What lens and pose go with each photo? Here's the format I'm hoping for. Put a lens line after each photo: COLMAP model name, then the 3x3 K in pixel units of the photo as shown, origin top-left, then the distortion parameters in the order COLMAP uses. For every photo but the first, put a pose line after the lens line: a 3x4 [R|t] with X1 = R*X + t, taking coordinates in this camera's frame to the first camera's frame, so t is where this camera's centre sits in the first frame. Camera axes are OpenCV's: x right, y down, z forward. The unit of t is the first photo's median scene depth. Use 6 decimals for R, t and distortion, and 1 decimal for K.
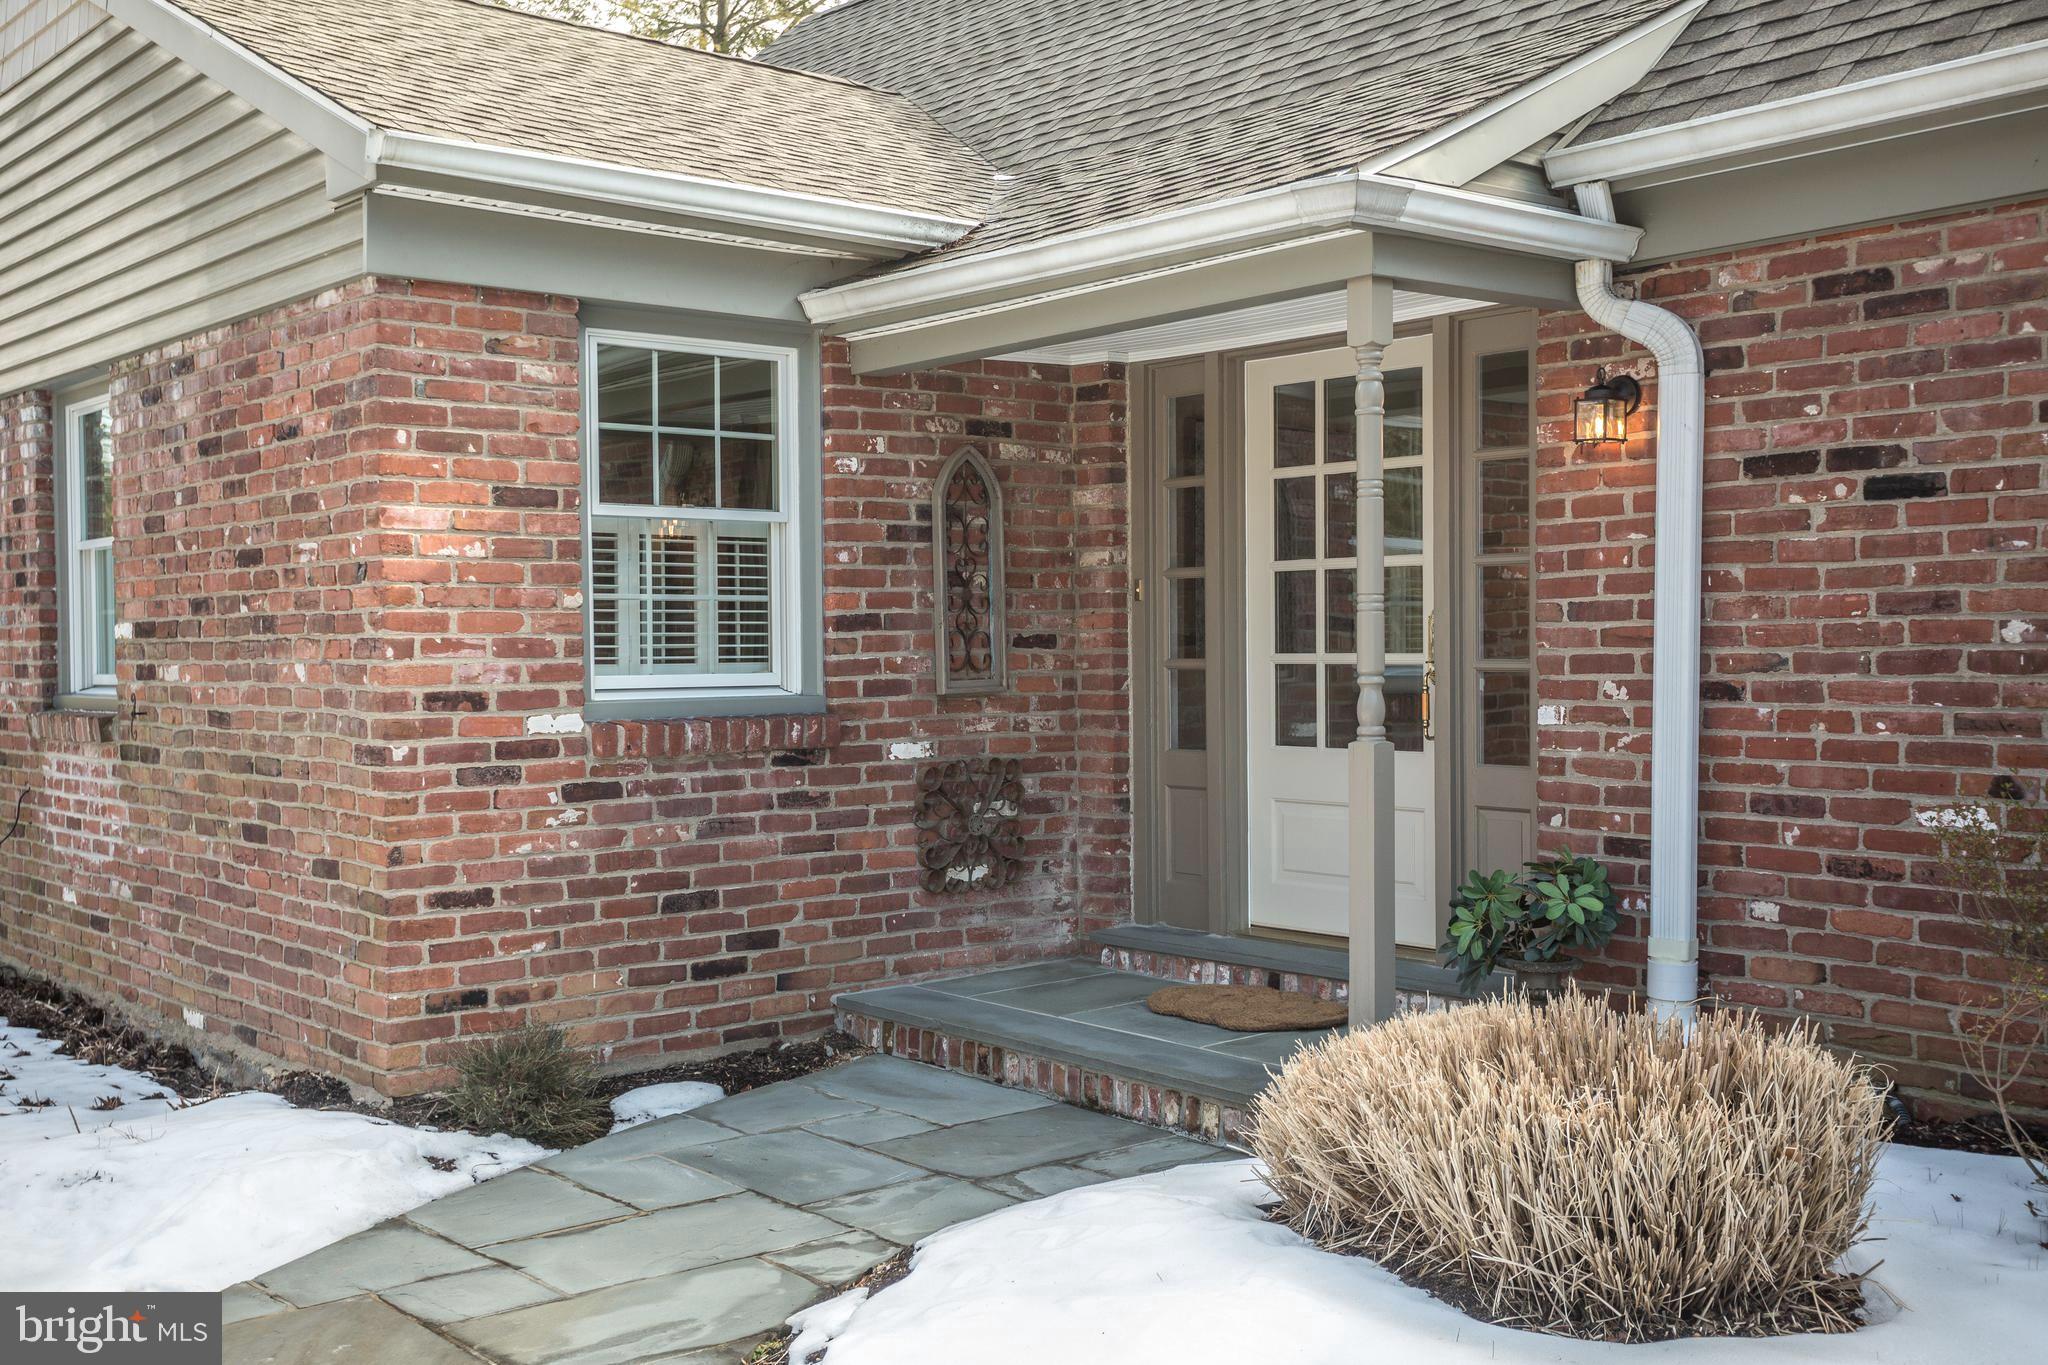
lens RADIAL K [[2134.4, 0, 1023.8], [0, 2134.4, 682.0], [0, 0, 1]] dist [0.025993, 0.000000]
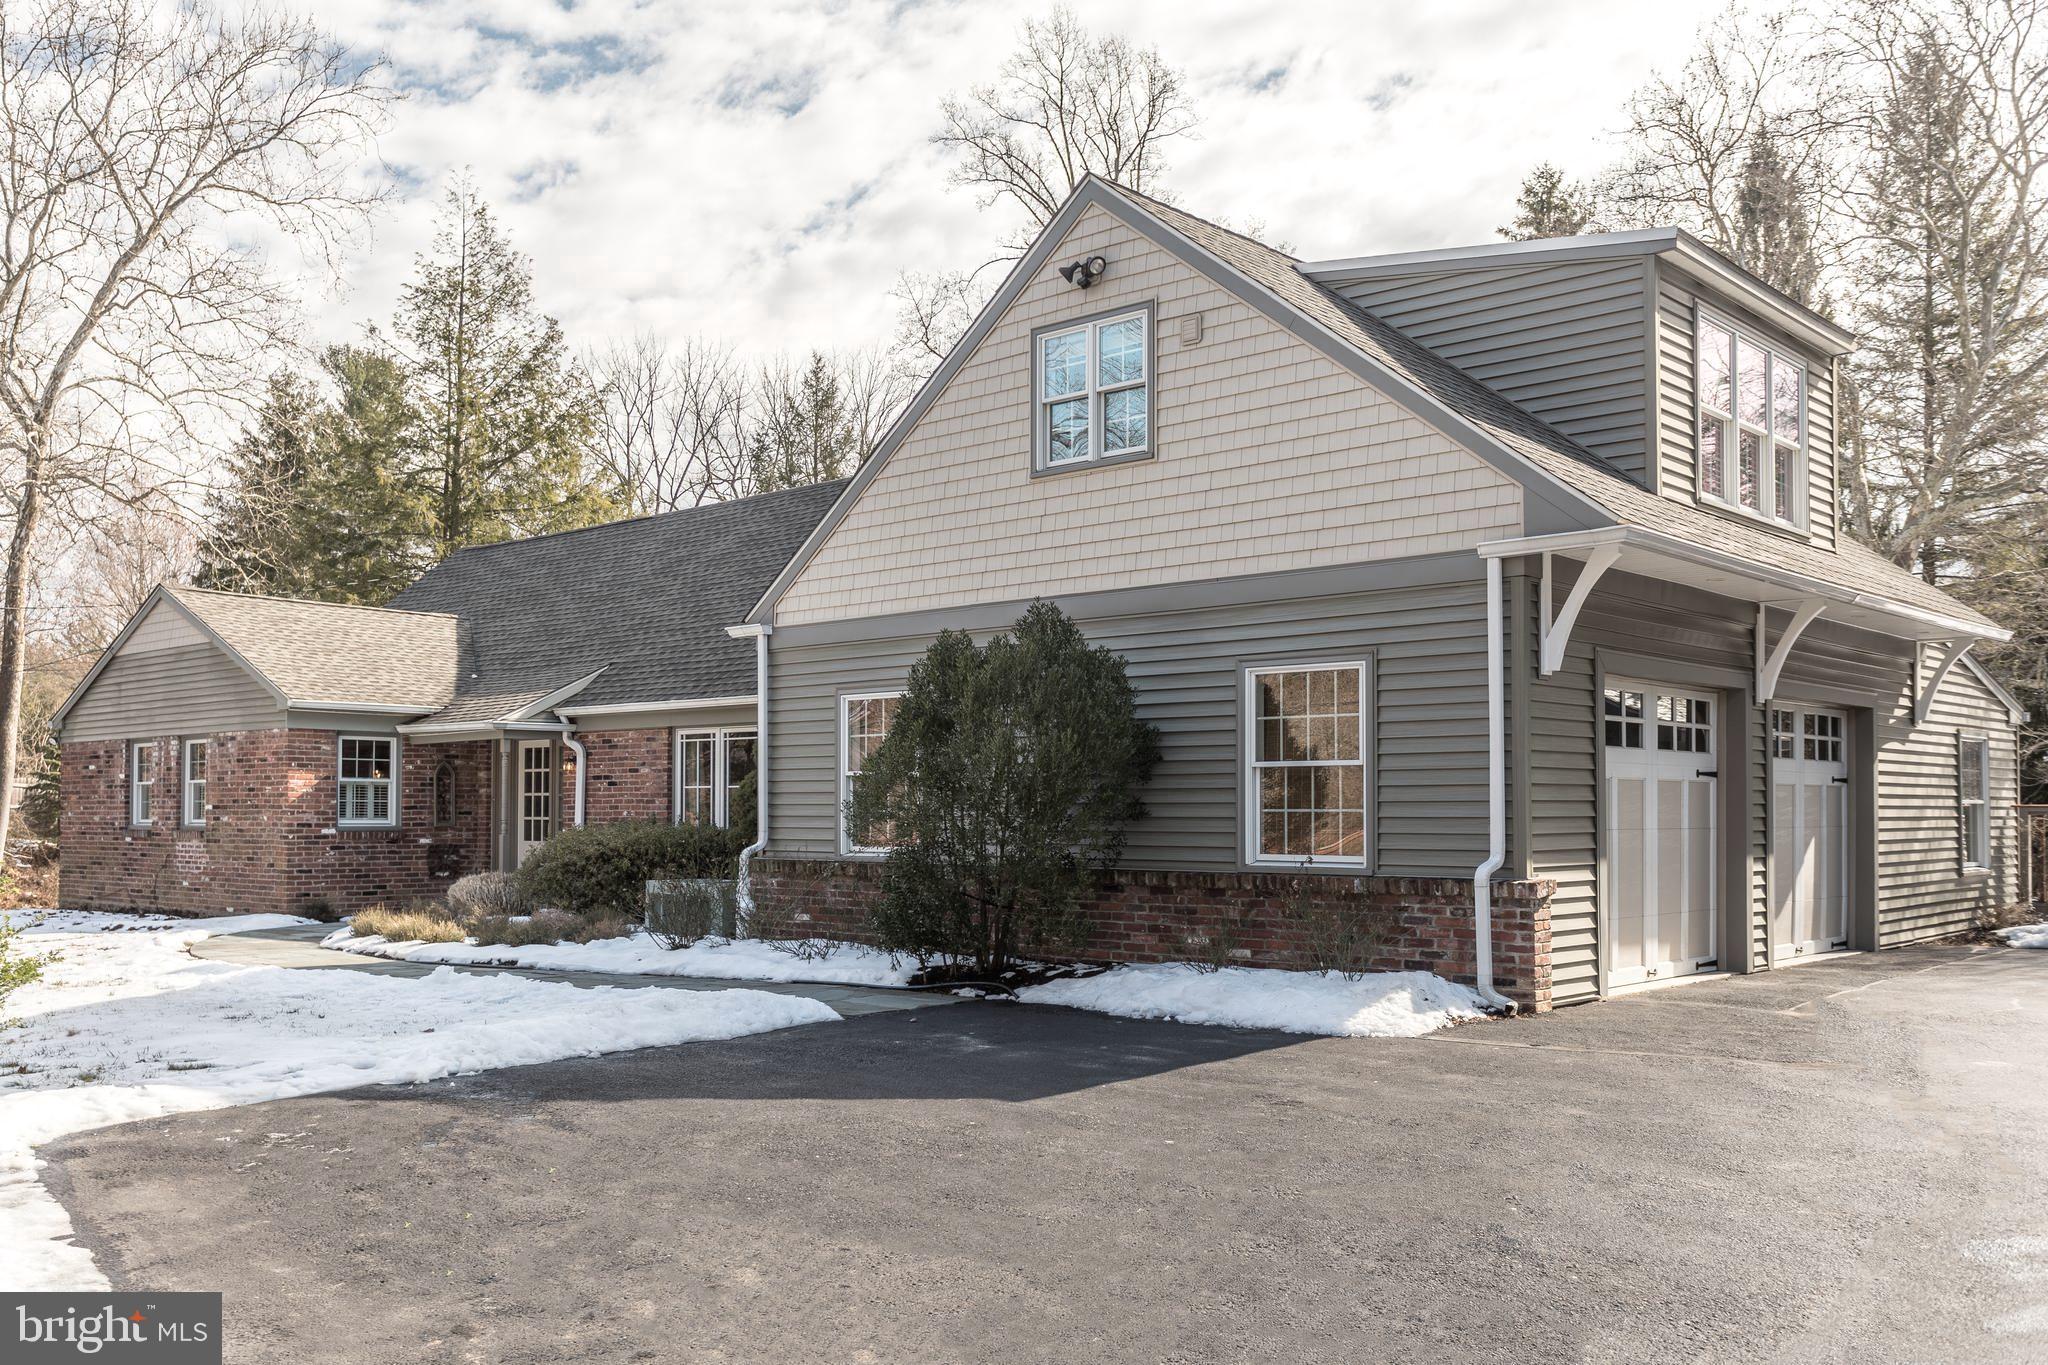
lens RADIAL K [[1794.0, 0, 1031.9], [0, 1794.0, 765.2], [0, 0, 1]] dist [-0.002797, -0.001035]
pose [[0.990917, 0.015809, 0.133544, 0.617165], [-0.009401, 0.998780, -0.048477, 0.043738], [-0.134148, 0.046781, 0.989857, -2.439984]]
